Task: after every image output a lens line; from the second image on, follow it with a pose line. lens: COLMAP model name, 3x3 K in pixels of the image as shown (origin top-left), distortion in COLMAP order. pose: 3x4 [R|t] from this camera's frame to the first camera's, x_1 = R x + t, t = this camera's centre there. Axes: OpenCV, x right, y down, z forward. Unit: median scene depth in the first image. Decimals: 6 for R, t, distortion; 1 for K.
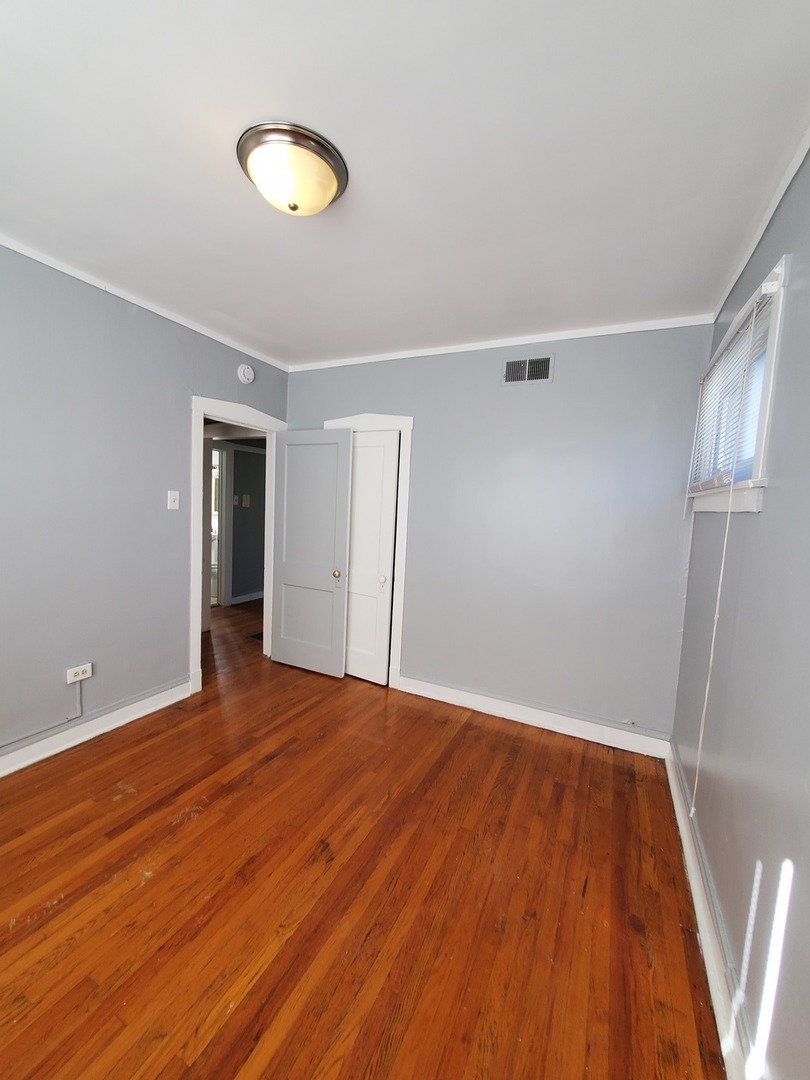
lens RADIAL K [[427.8, 0, 401.4], [0, 427.8, 538.0], [0, 0, 1]] dist [0.001421, -0.000429]
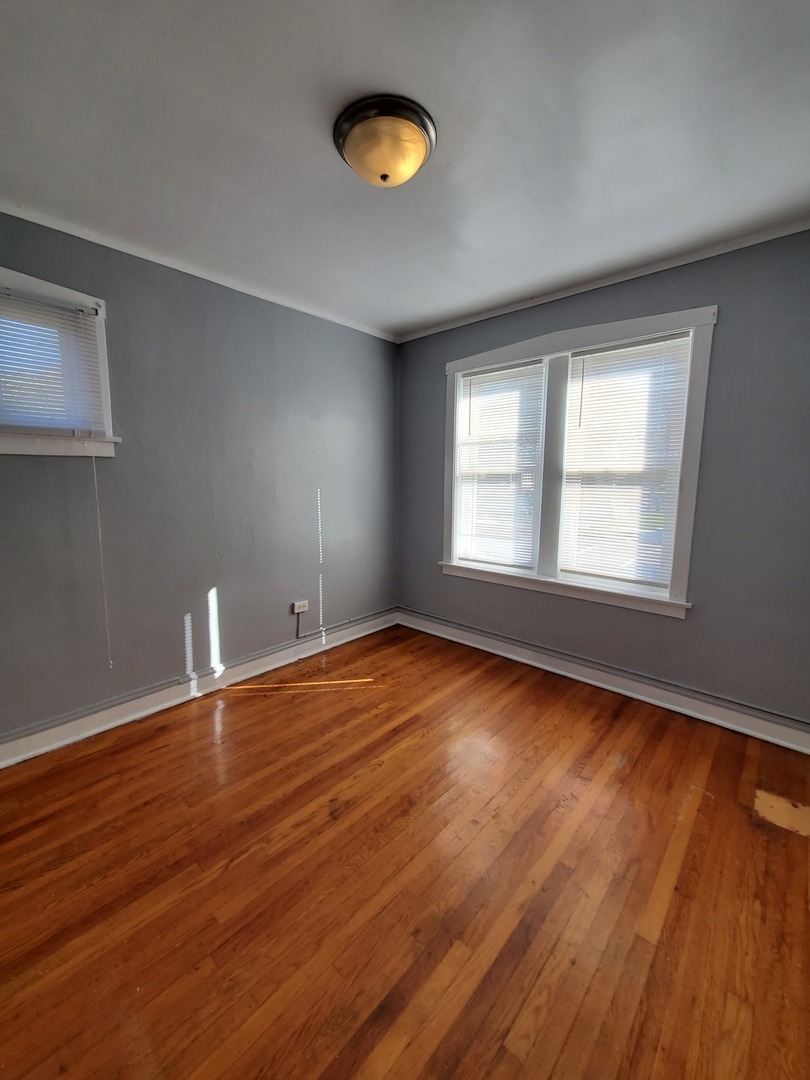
lens RADIAL K [[427.8, 0, 401.4], [0, 427.8, 538.0], [0, 0, 1]] dist [0.001421, -0.000429]
pose [[-0.960713, -0.092776, 0.261579, -0.504560], [-0.029643, 0.971384, 0.235657, -0.127280], [-0.275957, 0.218644, -0.935971, 1.665877]]
